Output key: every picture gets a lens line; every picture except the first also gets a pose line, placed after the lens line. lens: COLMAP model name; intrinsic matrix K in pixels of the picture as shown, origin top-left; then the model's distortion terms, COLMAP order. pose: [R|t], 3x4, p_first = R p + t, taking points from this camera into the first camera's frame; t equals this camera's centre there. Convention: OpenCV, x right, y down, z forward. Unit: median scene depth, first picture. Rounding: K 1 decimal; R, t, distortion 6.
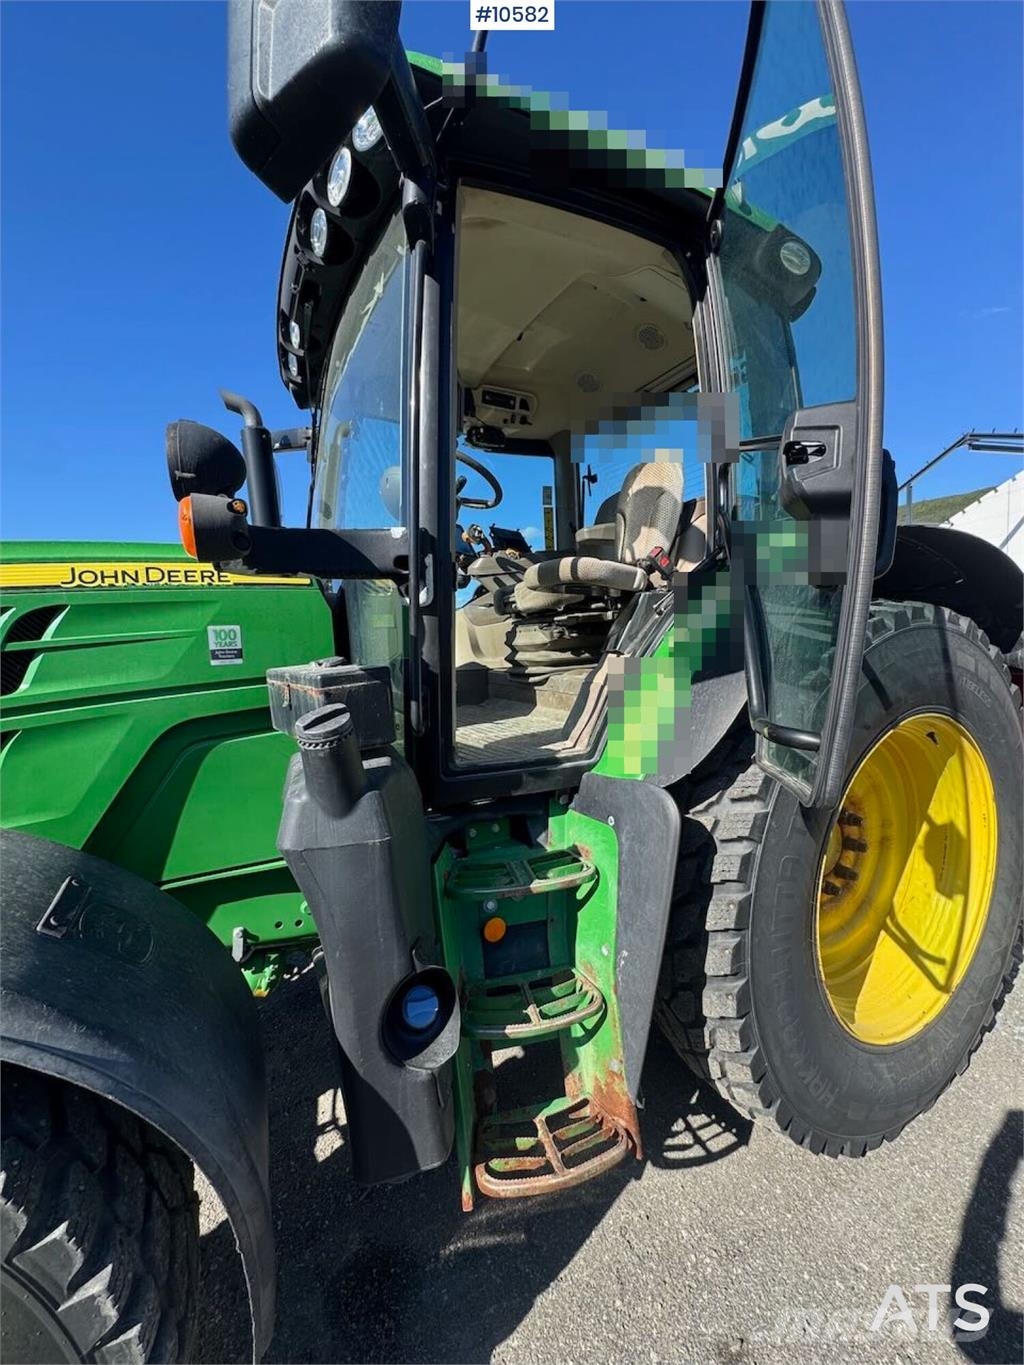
lens RADIAL K [[552.3, 0, 514.8], [0, 552.3, 679.1], [0, 0, 1]] dist [0.002649, 0.000602]
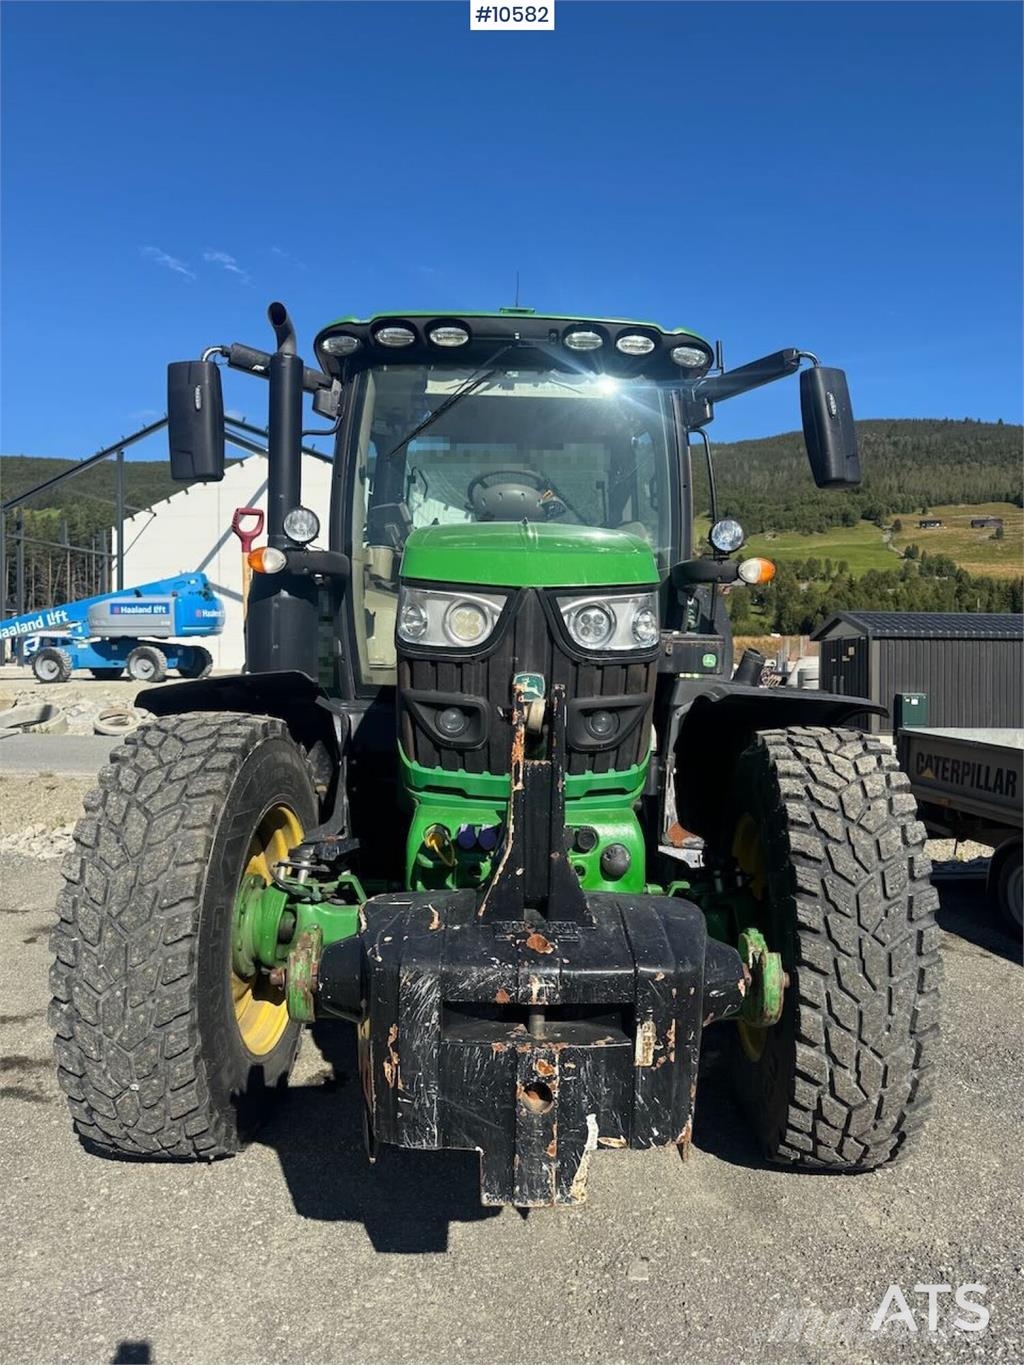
lens RADIAL K [[970.0, 0, 502.0], [0, 970.0, 681.6], [0, 0, 1]] dist [0.058230, -0.065119]
pose [[0.448916, 0.025264, 0.893217, -3.022135], [0.026179, 0.998799, -0.041408, 0.219890], [-0.893190, 0.041973, 0.447715, 0.063309]]
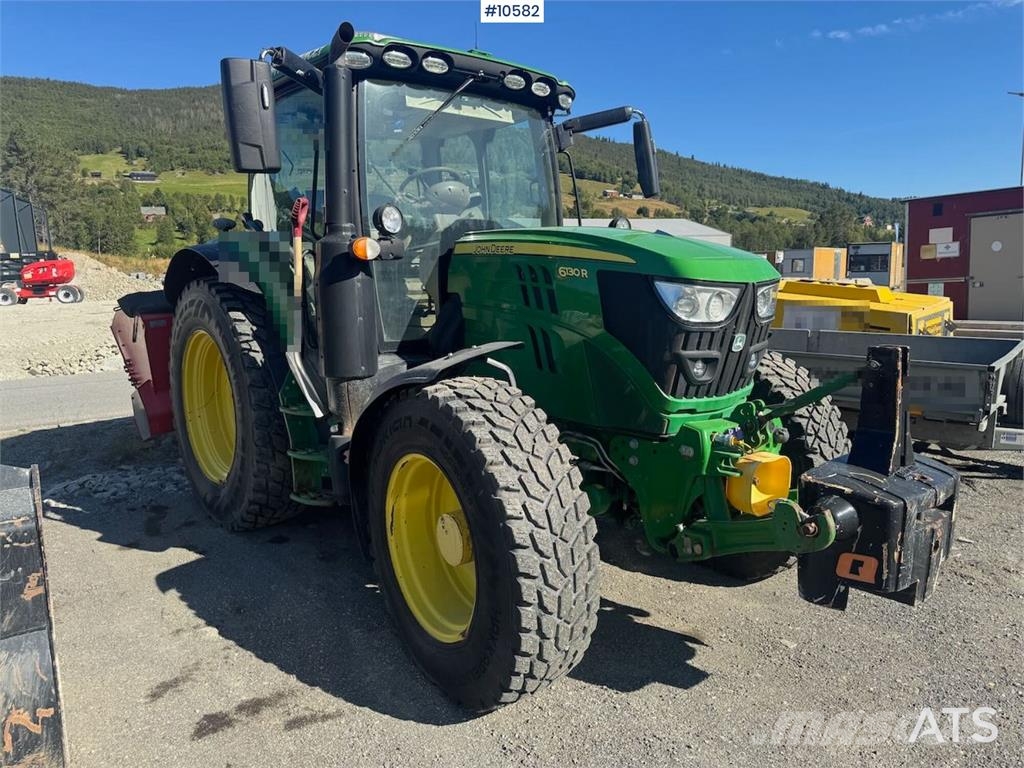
lens RADIAL K [[727.7, 0, 514.7], [0, 727.7, 381.3], [0, 0, 1]] dist [0.058230, -0.065119]
pose [[-0.219137, -0.101673, 0.970382, -3.424253], [0.094374, 0.987684, 0.124798, -0.053749], [-0.971119, 0.118927, -0.206843, 1.852312]]
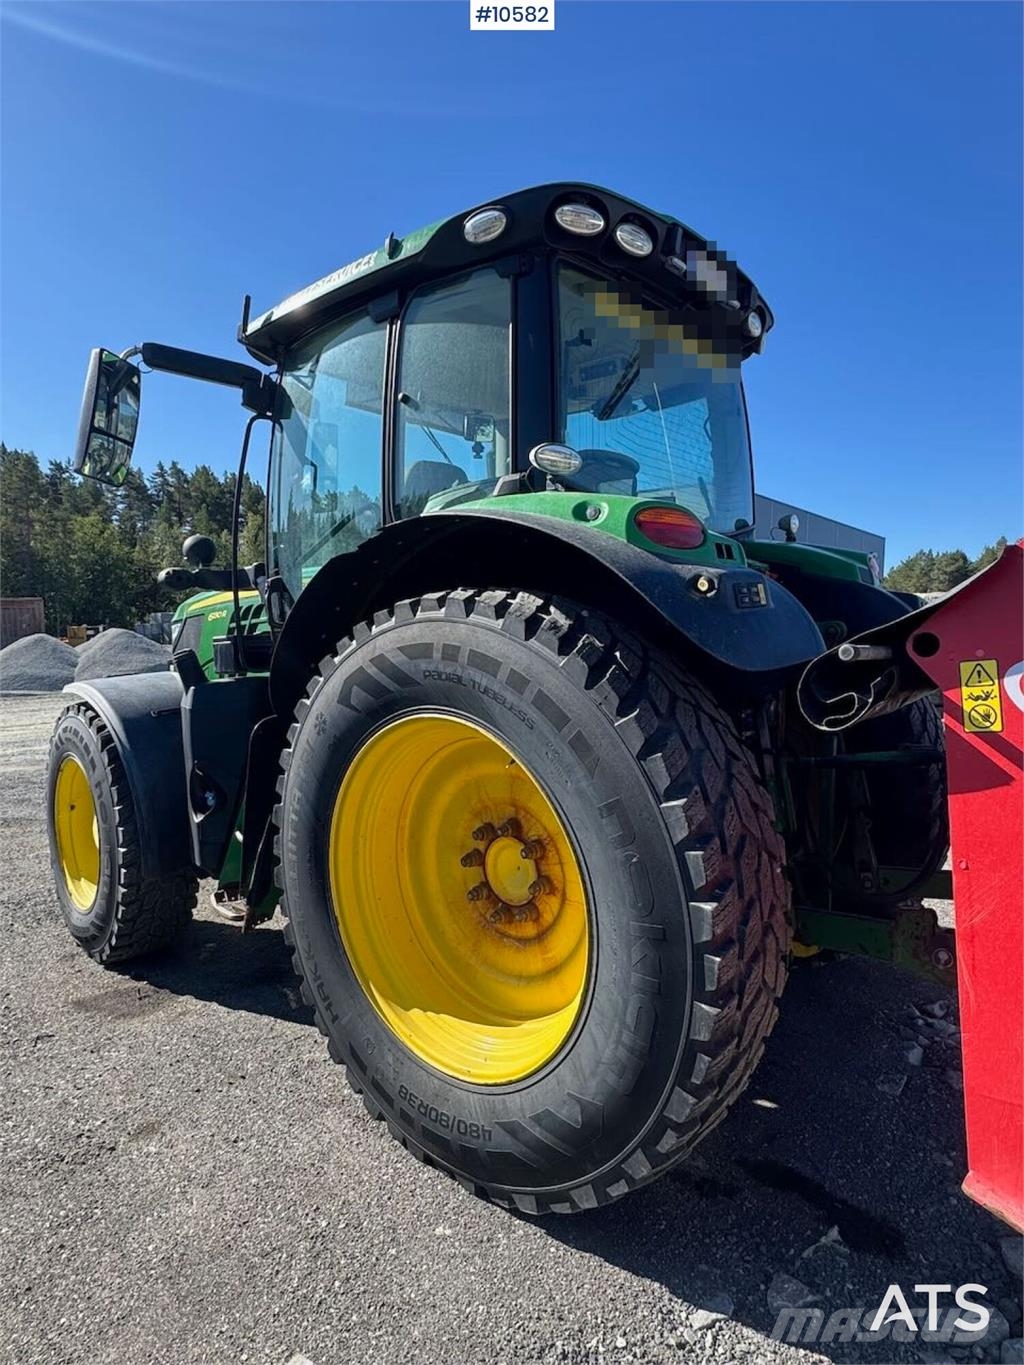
lens RADIAL K [[791.5, 0, 501.1], [0, 791.5, 676.9], [0, 0, 1]] dist [-0.003050, 0.000566]
pose [[0.347648, 0.086787, -0.933600, 2.289111], [-0.074601, 0.995111, 0.064726, -0.106343], [0.934653, 0.047146, 0.352422, 0.721482]]
